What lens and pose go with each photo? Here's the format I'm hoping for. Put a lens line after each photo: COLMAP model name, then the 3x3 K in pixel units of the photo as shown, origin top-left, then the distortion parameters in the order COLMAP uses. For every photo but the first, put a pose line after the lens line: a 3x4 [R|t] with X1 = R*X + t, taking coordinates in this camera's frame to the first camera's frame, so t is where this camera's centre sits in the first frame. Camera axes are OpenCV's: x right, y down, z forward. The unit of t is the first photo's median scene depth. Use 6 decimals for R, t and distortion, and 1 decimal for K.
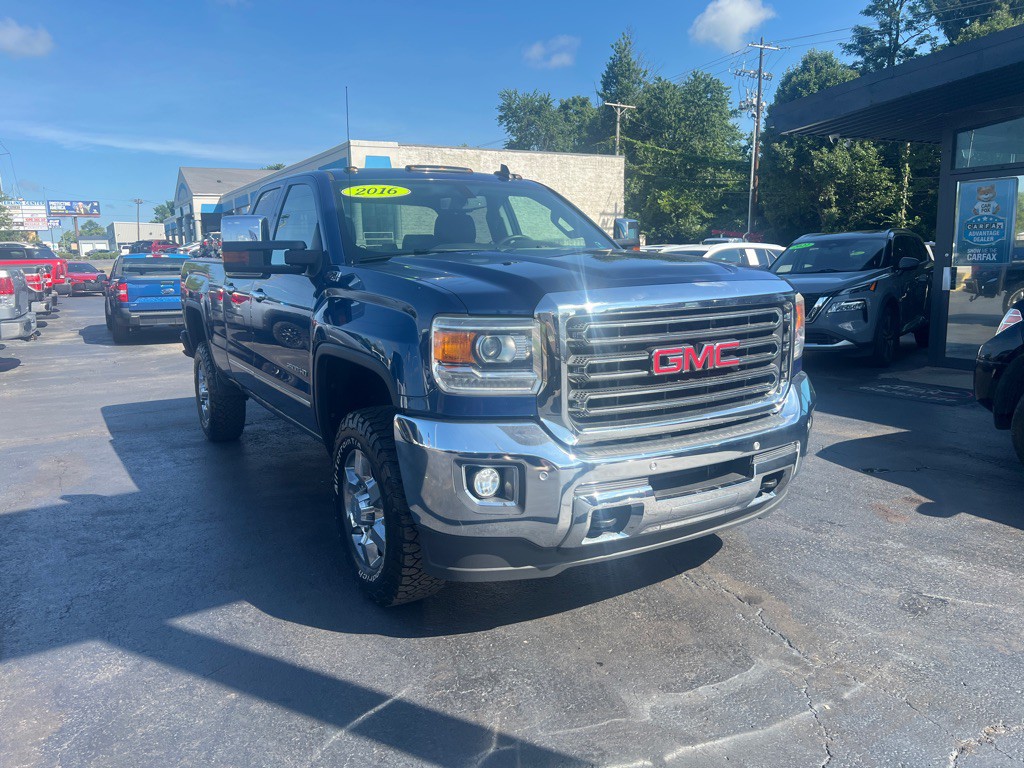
lens RADIAL K [[773.7, 0, 512.0], [0, 773.7, 384.0], [0, 0, 1]] dist [0.045970, -0.051915]
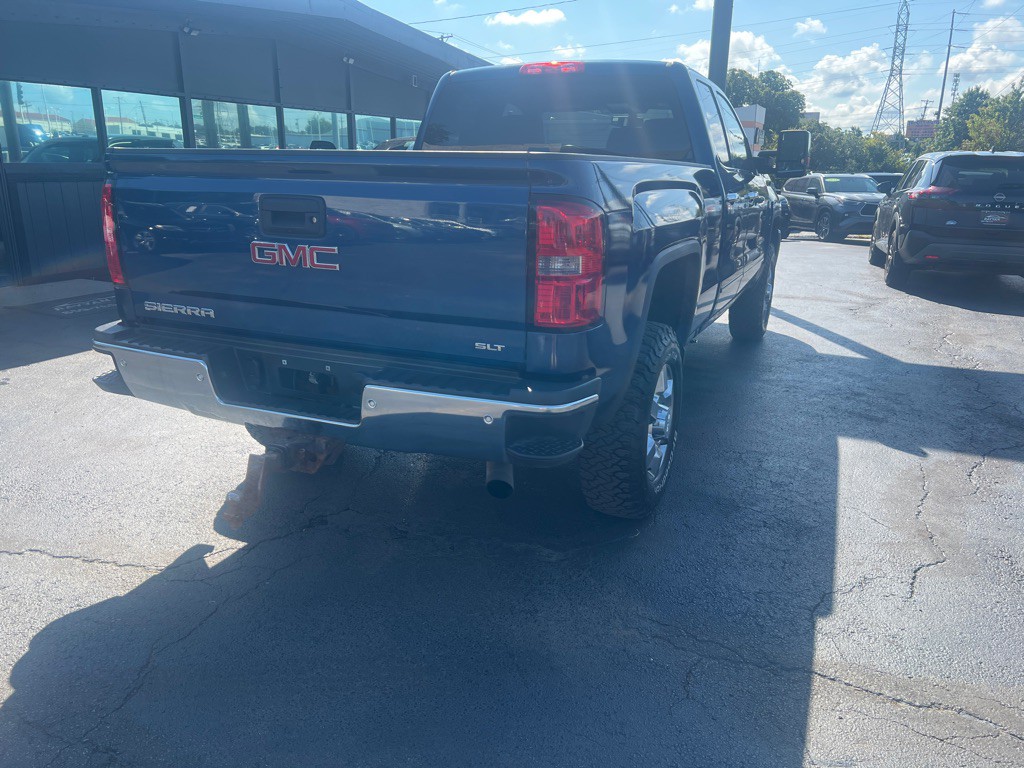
lens RADIAL K [[772.0, 0, 512.0], [0, 772.0, 384.0], [0, 0, 1]] dist [0.039260, -0.047630]
pose [[-0.574540, -0.211020, 0.790806, -0.126699], [0.135519, 0.928331, 0.346175, -0.035088], [-0.807179, 0.306060, -0.504766, 0.228802]]
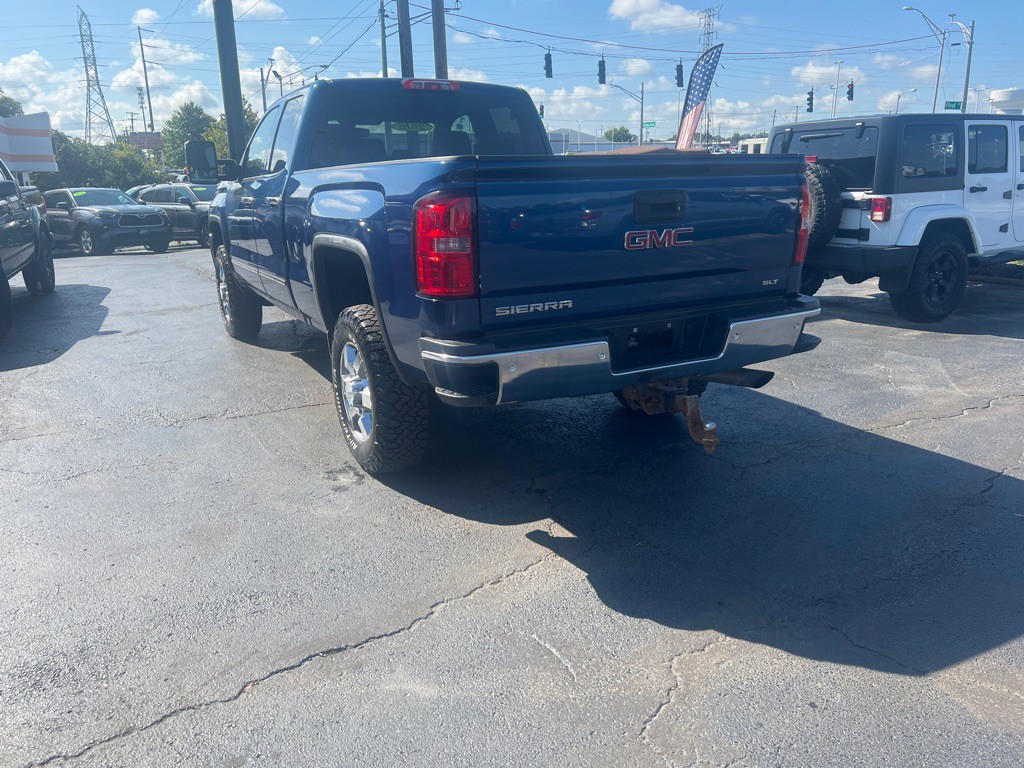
lens RADIAL K [[771.4, 0, 512.0], [0, 771.4, 384.0], [0, 0, 1]] dist [0.045962, -0.051976]
pose [[-0.998260, 0.024968, 0.053421, -0.049054], [0.045089, 0.907036, 0.418631, -0.046434], [-0.038002, 0.420311, -0.906584, 0.290349]]
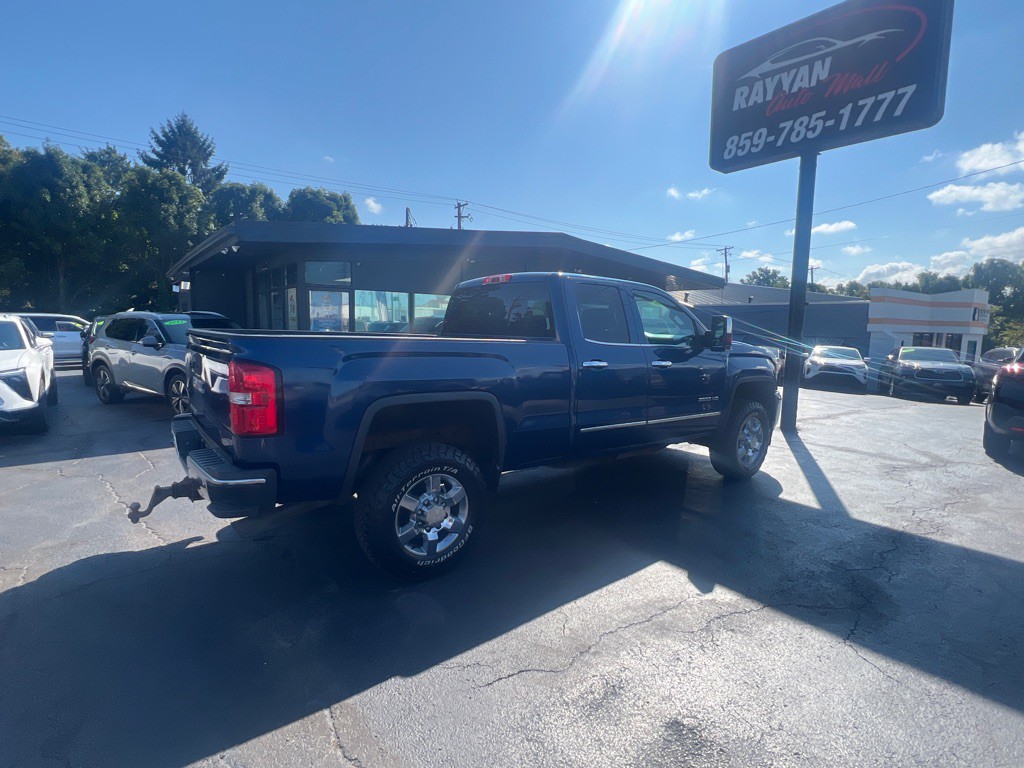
lens RADIAL K [[529.7, 0, 508.5], [0, 529.7, 381.9], [0, 0, 1]] dist [-0.000601, -0.001124]
pose [[-0.113342, -0.085424, 0.989877, -0.152695], [0.144665, 0.984261, 0.101503, -0.026621], [-0.982968, 0.154705, -0.099200, 0.165342]]
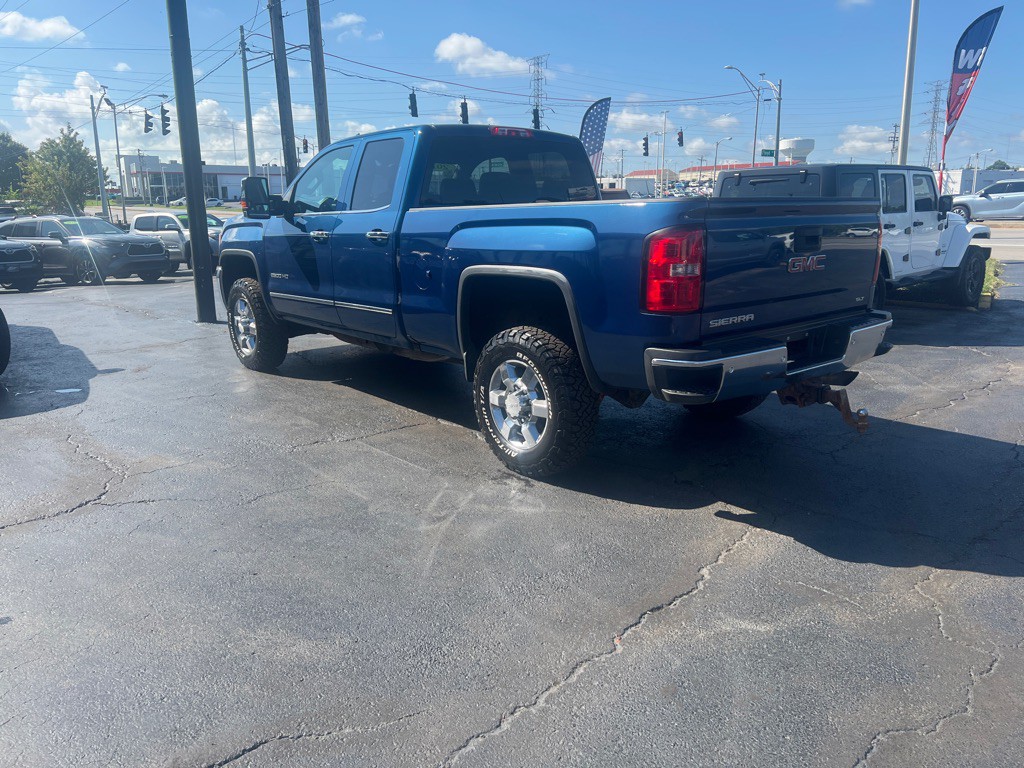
lens RADIAL K [[771.0, 0, 524.2], [0, 771.0, 382.2], [0, 0, 1]] dist [0.041269, -0.046366]
pose [[-0.984017, 0.067886, -0.164626, -0.005269], [-0.000073, 0.924329, 0.381597, -0.049812], [0.178074, 0.375510, -0.909550, 0.300663]]
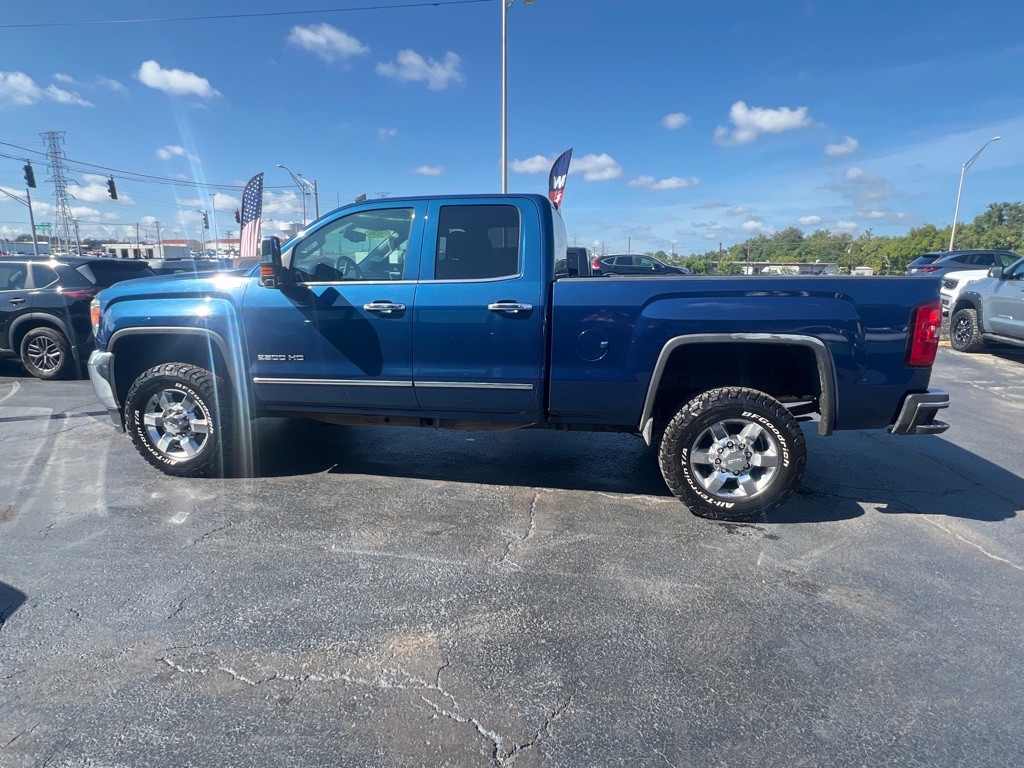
lens RADIAL K [[553.6, 0, 508.8], [0, 553.6, 380.8], [0, 0, 1]] dist [-0.003506, 0.001091]
pose [[-0.643794, 0.165314, -0.747128, 0.064875], [-0.121290, 0.941994, 0.312946, -0.038791], [0.755525, 0.292092, -0.586399, 0.219655]]
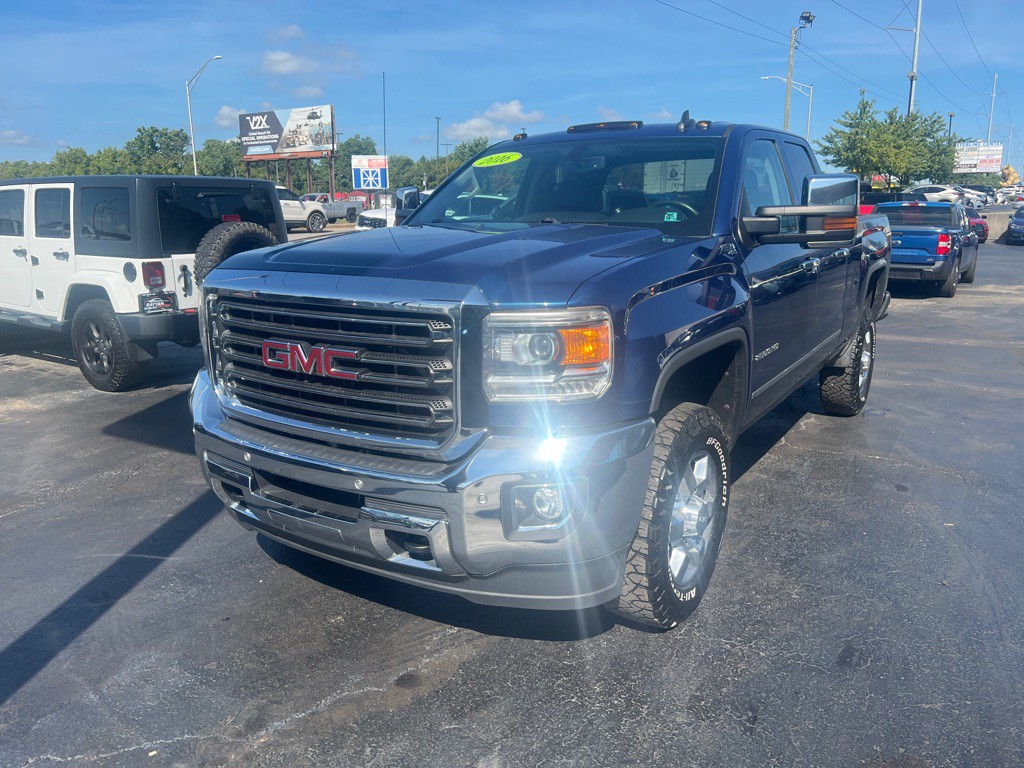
lens RADIAL K [[773.7, 0, 512.0], [0, 773.7, 384.0], [0, 0, 1]] dist [0.045970, -0.051915]
pose [[0.436351, 0.214028, -0.873951, 0.085802], [-0.150033, 0.975007, 0.163867, -0.014273], [0.887180, 0.059618, 0.457556, 0.062301]]
